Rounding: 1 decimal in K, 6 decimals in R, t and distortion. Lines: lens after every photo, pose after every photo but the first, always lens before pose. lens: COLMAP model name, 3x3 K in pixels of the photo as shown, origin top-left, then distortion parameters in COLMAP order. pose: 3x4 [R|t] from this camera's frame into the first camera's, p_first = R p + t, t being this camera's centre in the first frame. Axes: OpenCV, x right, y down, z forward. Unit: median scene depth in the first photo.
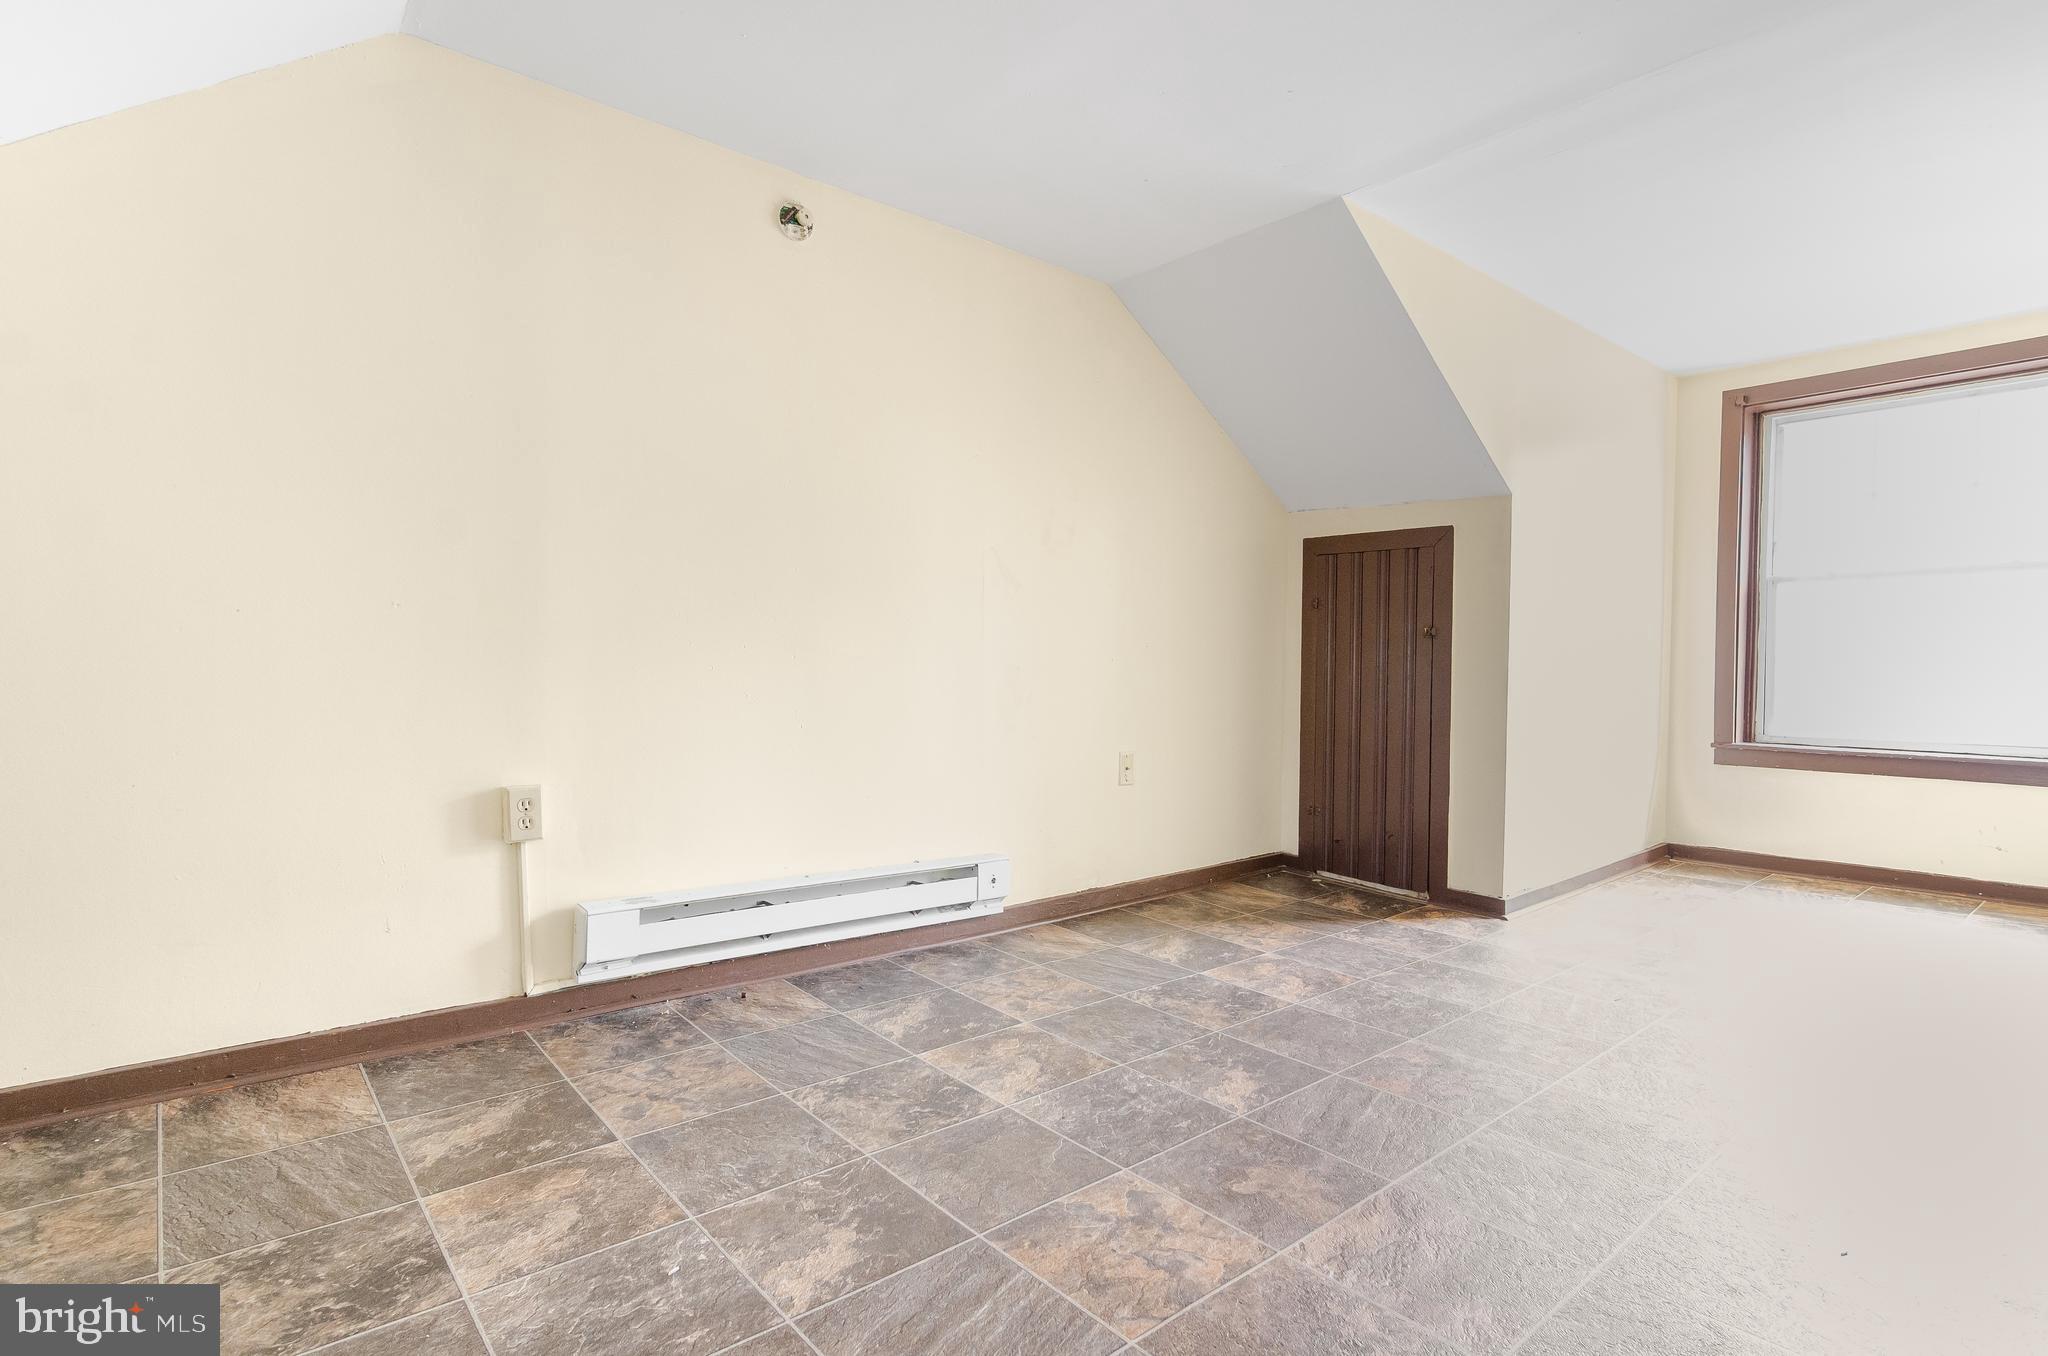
lens RADIAL K [[1019.0, 0, 1028.6], [0, 1019.0, 681.2], [0, 0, 1]] dist [-0.005627, -0.003789]
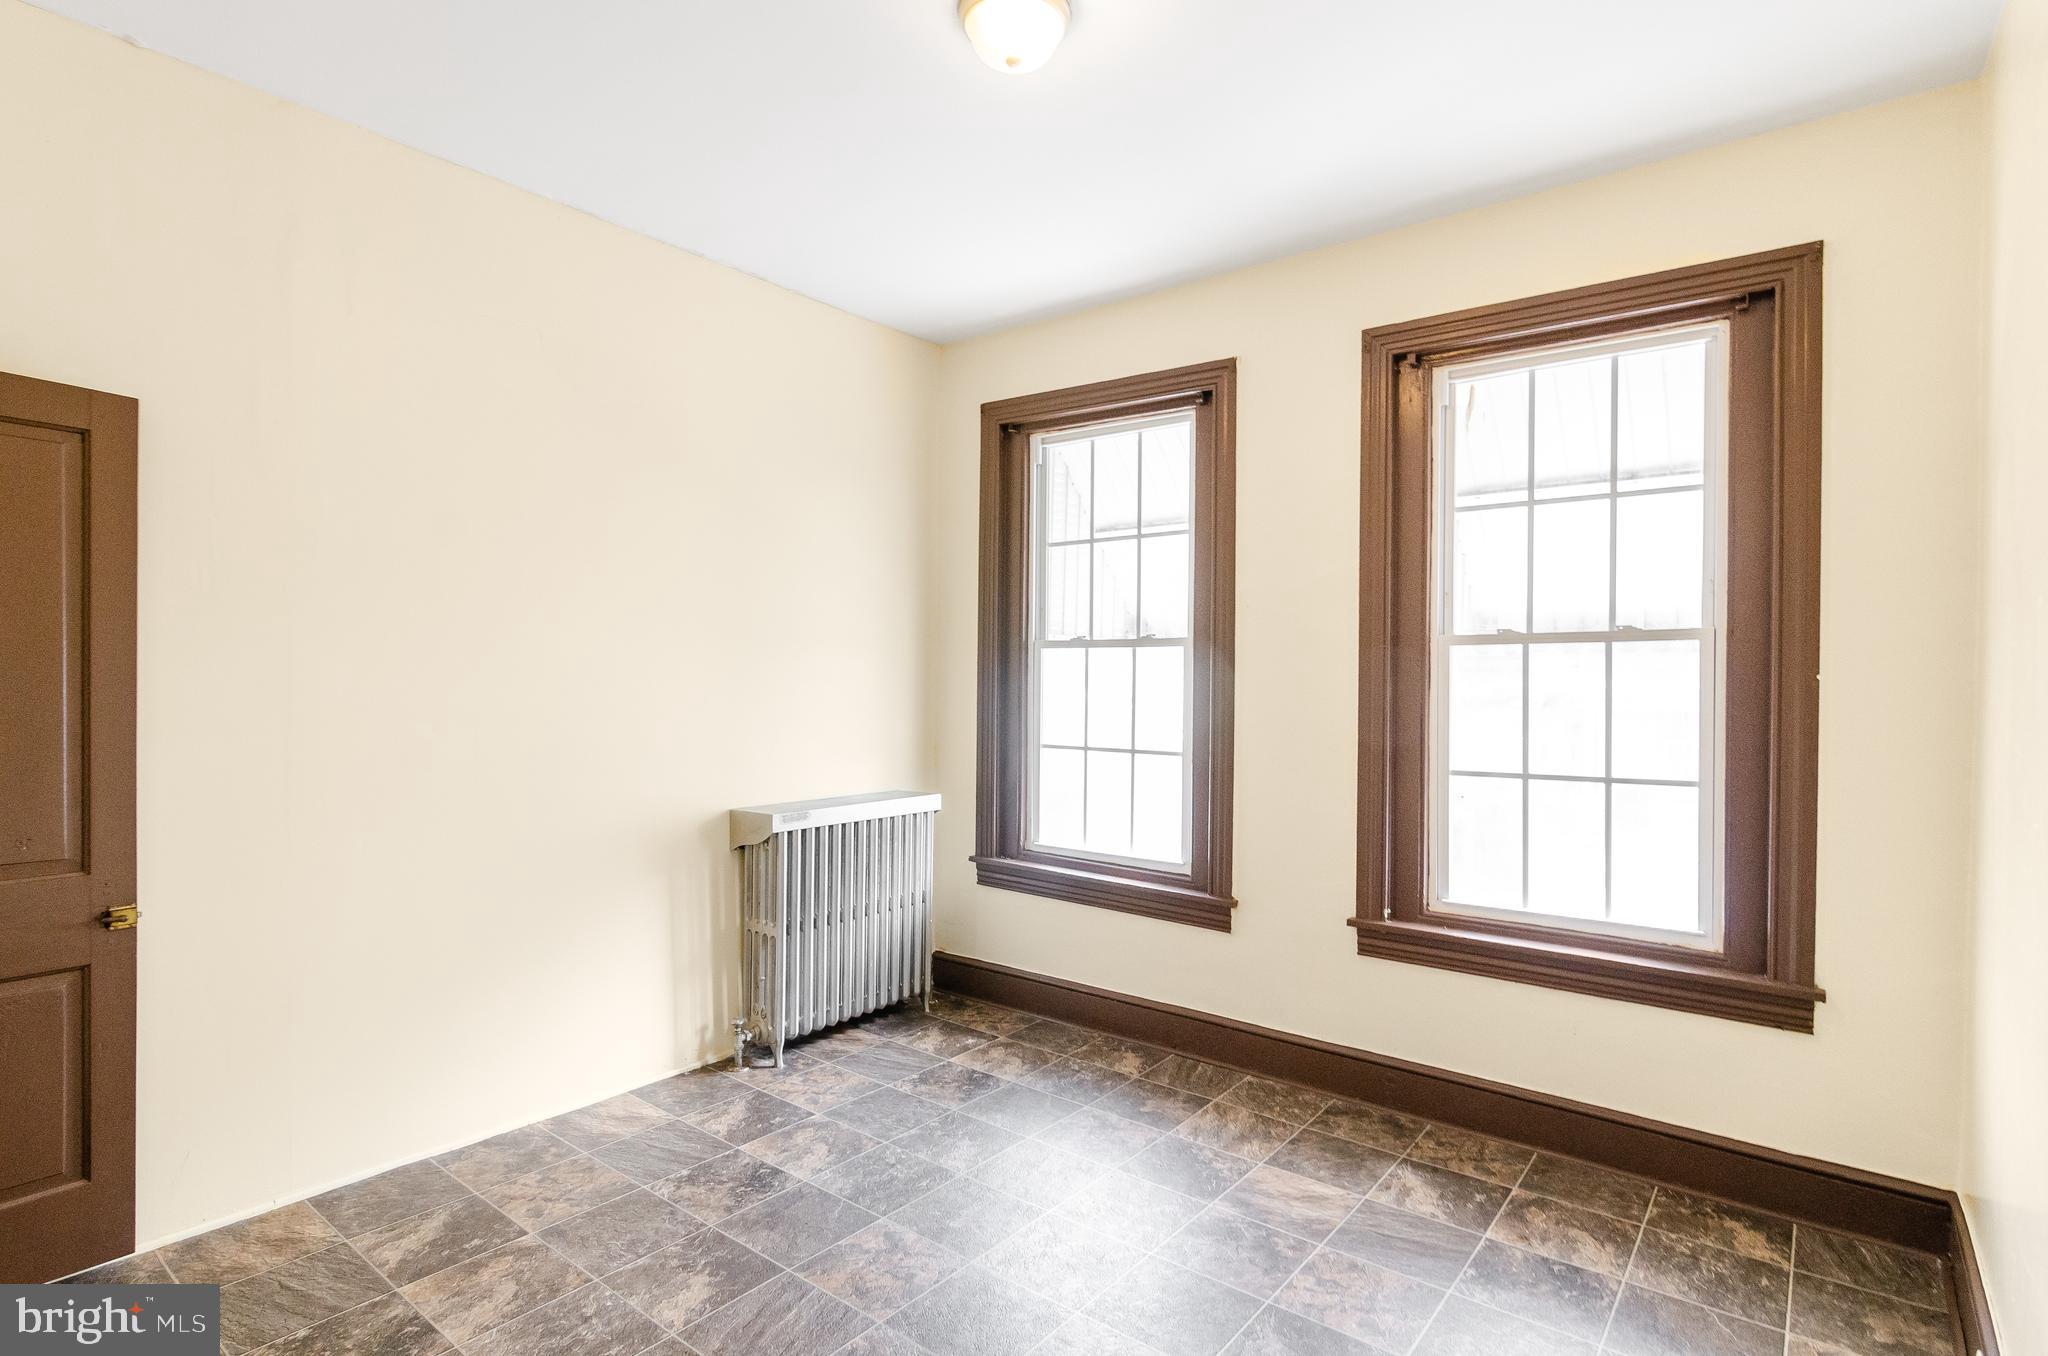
lens RADIAL K [[1019.0, 0, 1020.1], [0, 1019.0, 677.0], [0, 0, 1]] dist [-0.005627, -0.003789]
pose [[0.981486, -0.007066, 0.191402, 0.008734], [0.012446, 0.999560, -0.026919, -0.301907], [-0.191127, 0.028803, 0.981143, -0.590377]]
